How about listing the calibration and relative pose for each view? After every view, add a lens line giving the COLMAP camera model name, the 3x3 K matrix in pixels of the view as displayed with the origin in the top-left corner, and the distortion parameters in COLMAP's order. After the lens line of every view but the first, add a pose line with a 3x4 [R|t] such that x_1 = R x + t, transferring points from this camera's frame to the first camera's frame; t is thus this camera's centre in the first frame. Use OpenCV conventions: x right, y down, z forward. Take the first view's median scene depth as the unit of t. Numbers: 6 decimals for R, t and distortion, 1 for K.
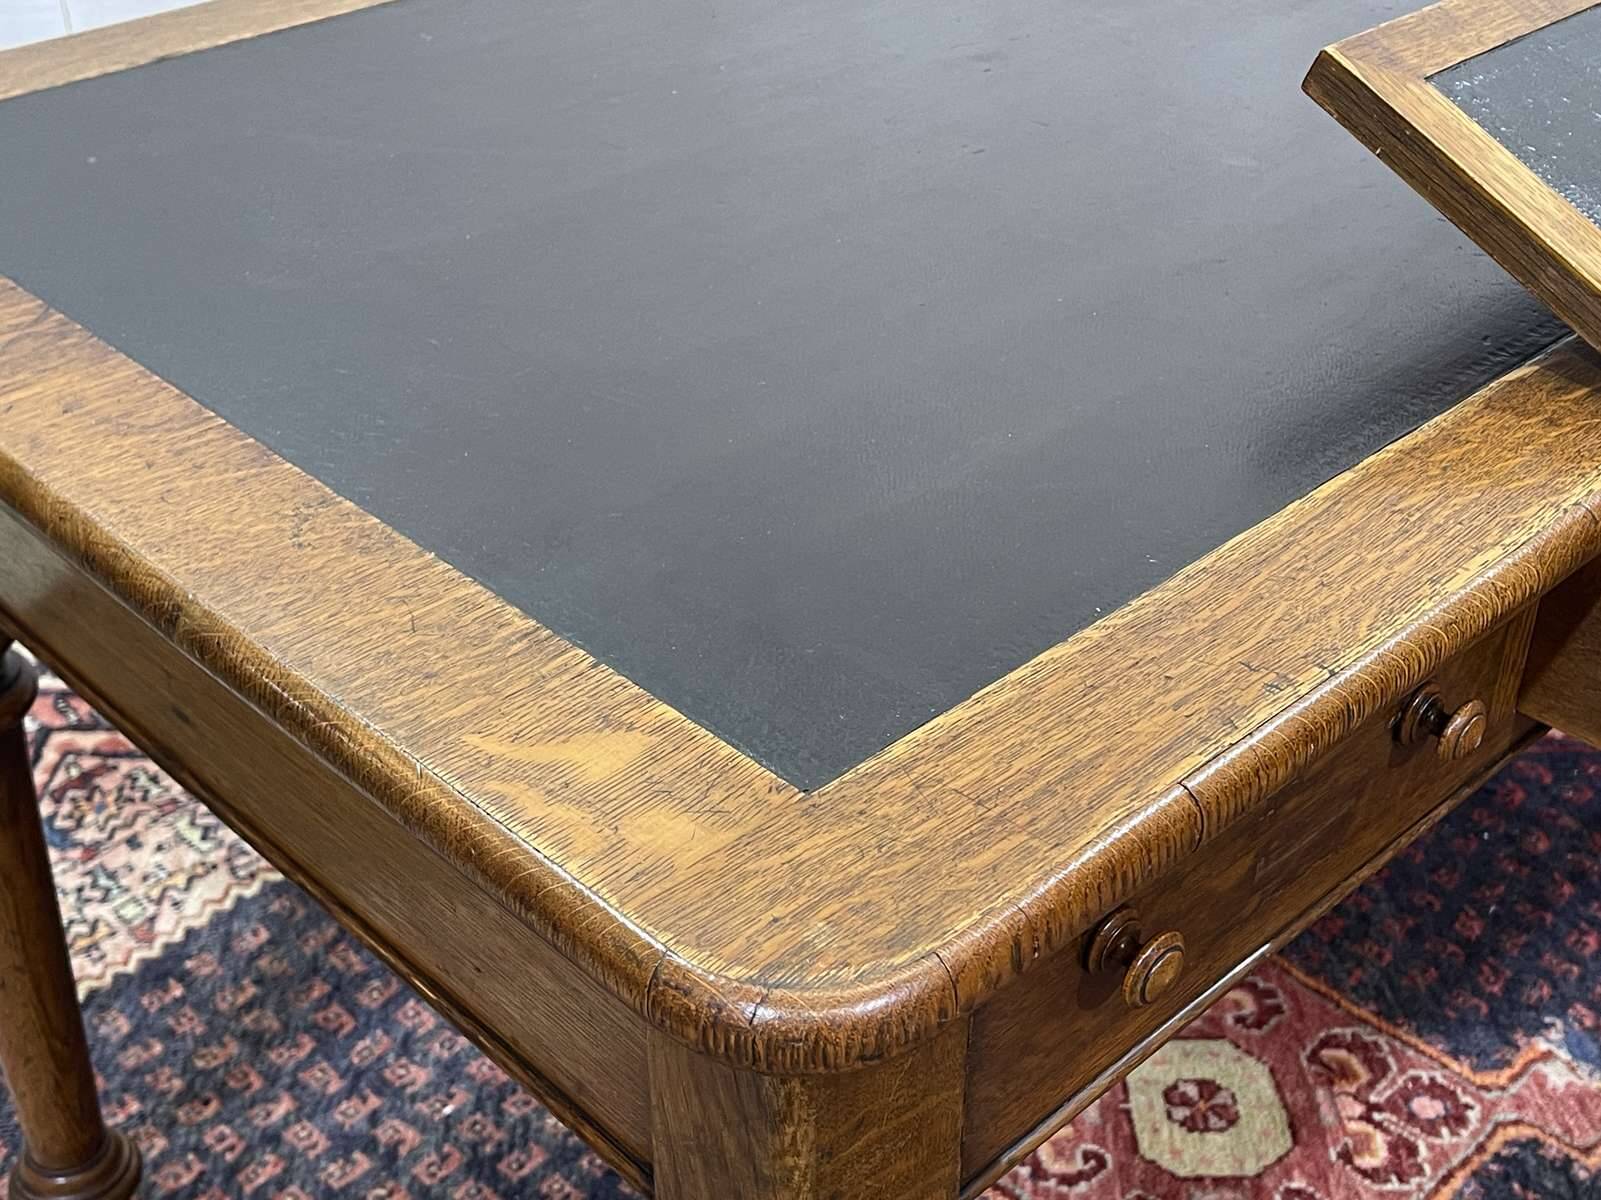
lens RADIAL K [[2037.1, 0, 822.5], [0, 2037.1, 609.6], [0, 0, 1]] dist [0.033854, 0.000000]
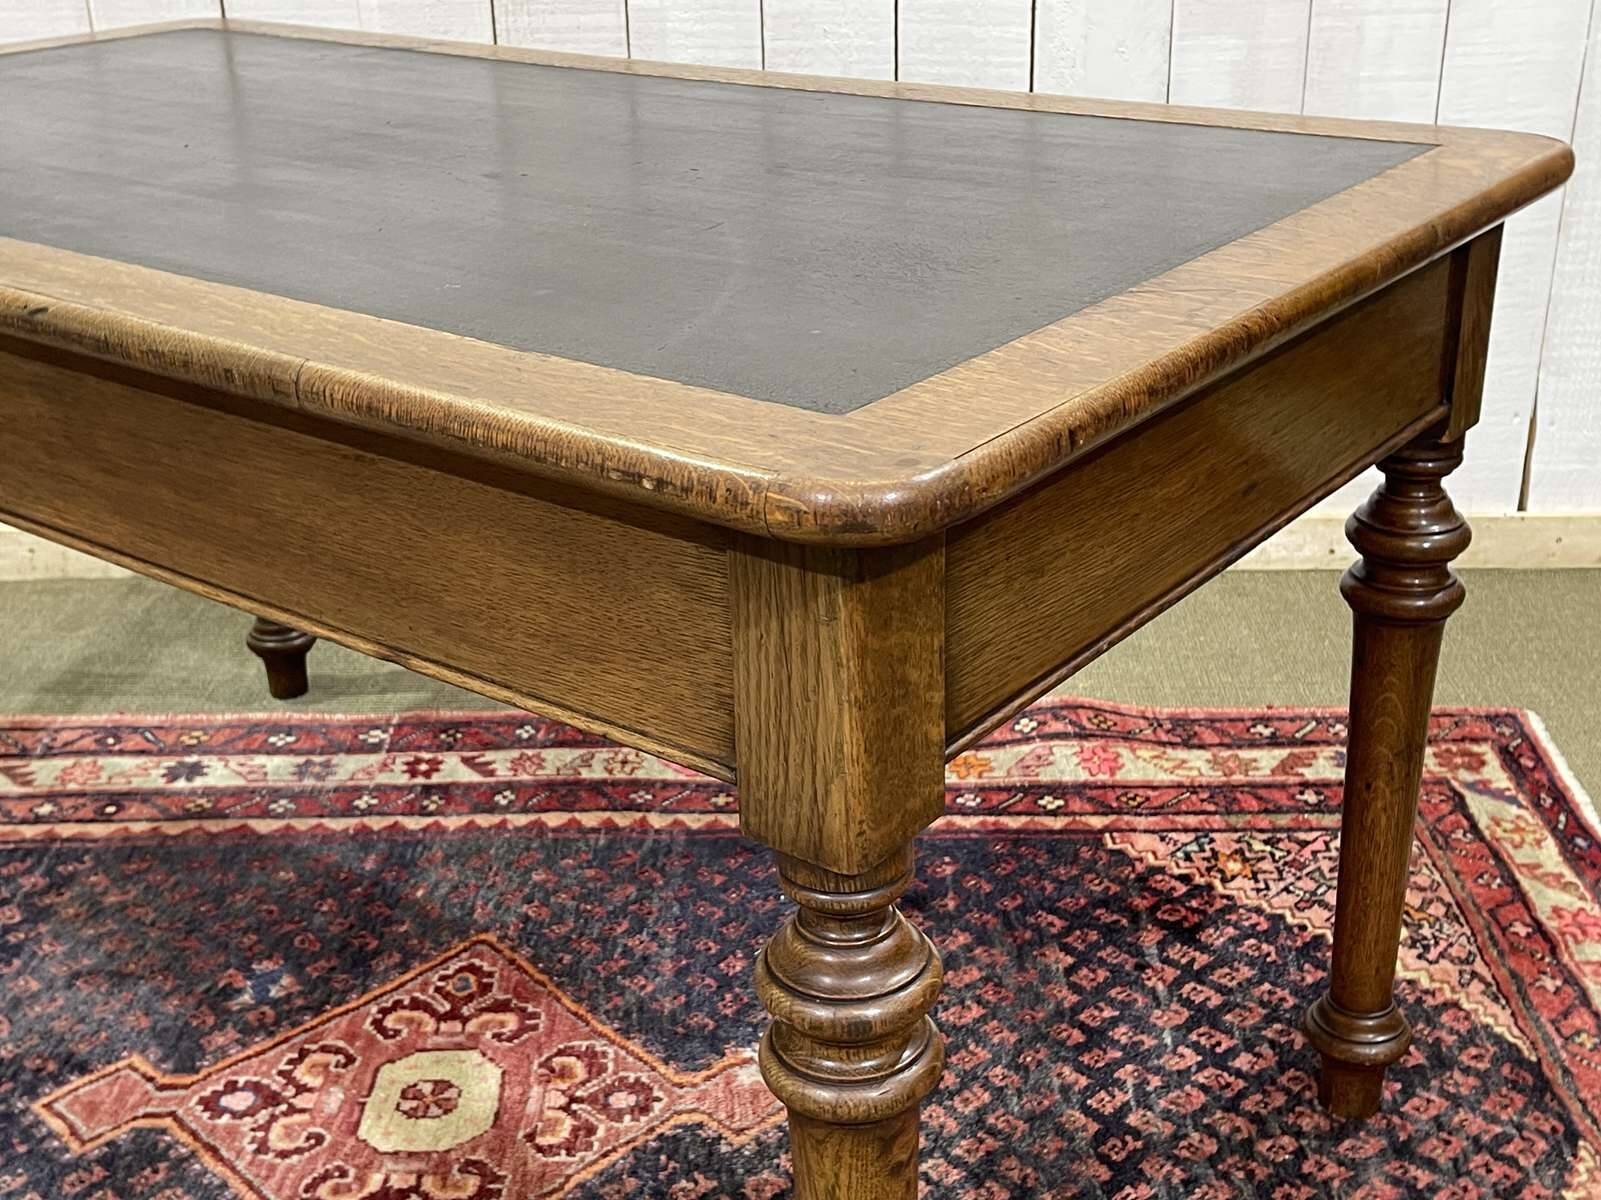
lens RADIAL K [[1890.9, 0, 811.4], [0, 1890.9, 614.6], [0, 0, 1]] dist [0.041375, 0.000000]
pose [[0.999310, -0.004649, -0.036841, 0.433537], [-0.001458, 0.986457, -0.164013, 0.145363], [0.037105, 0.163953, 0.985770, -0.093733]]
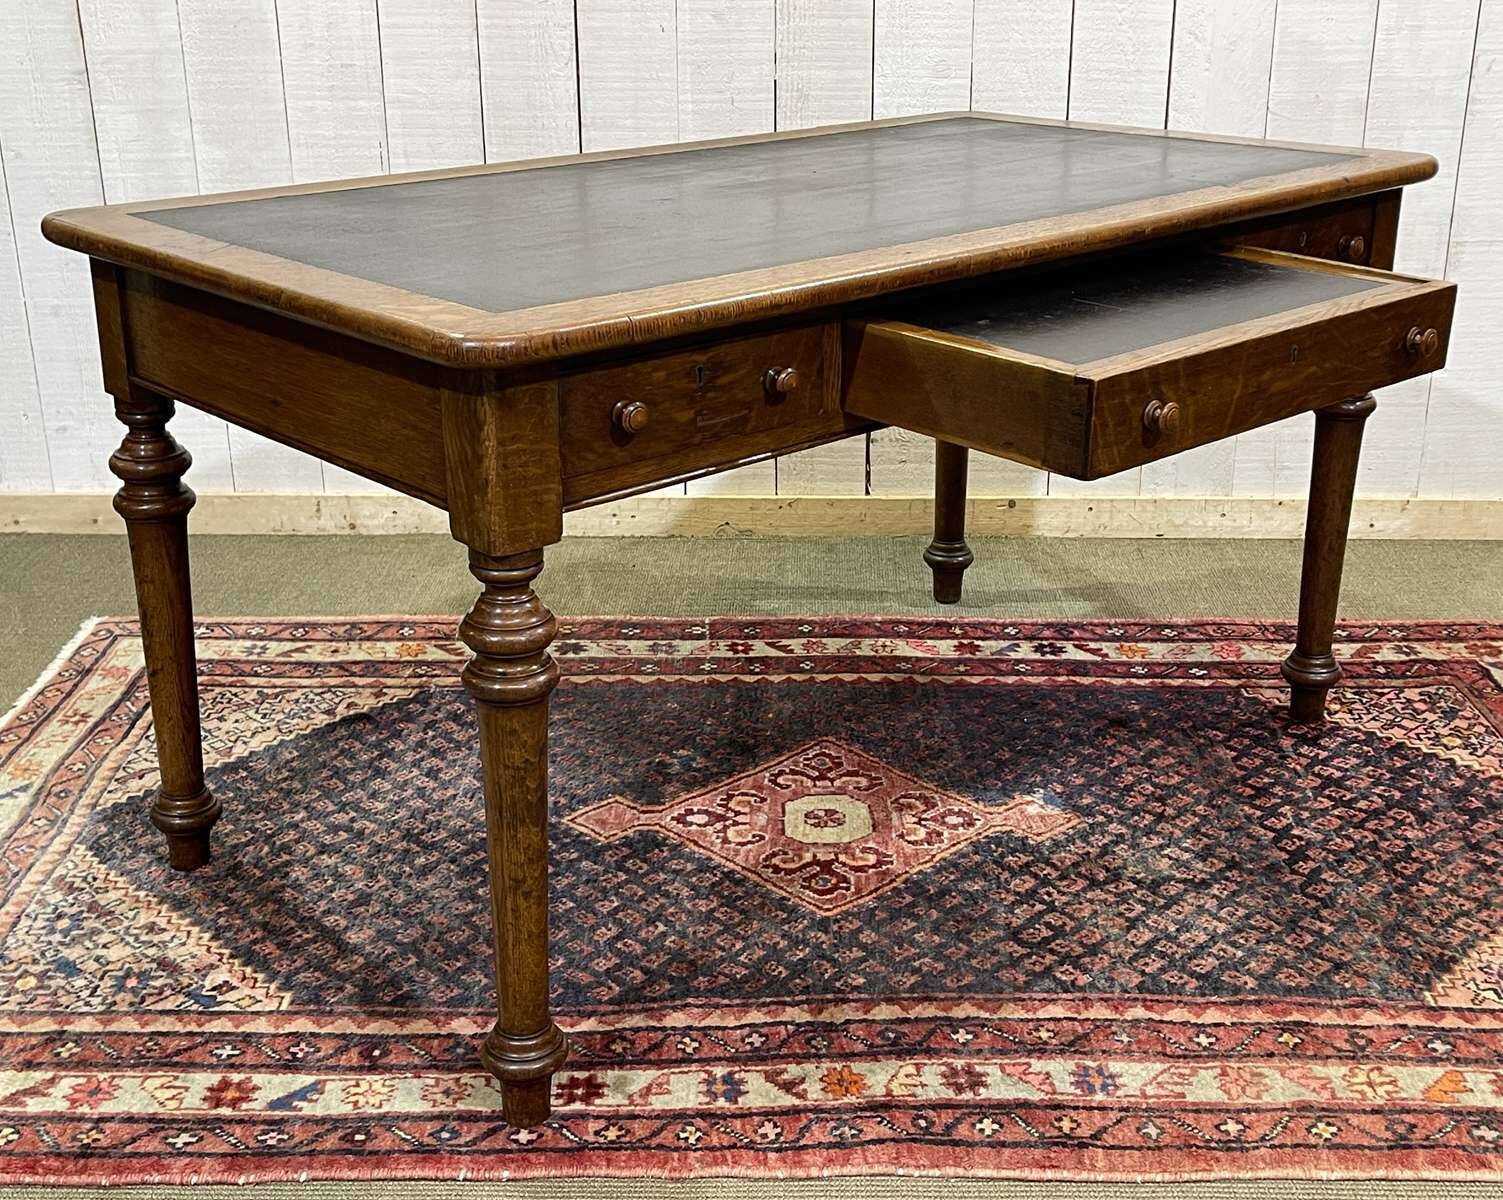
lens RADIAL K [[1844.7, 0, 770.5], [0, 1844.7, 623.7], [0, 0, 1]] dist [0.030881, 0.000000]
pose [[0.999686, 0.007014, -0.024042, 0.172019], [-0.012081, 0.975960, -0.217616, 0.415118], [0.021938, 0.217838, 0.975738, -0.561432]]
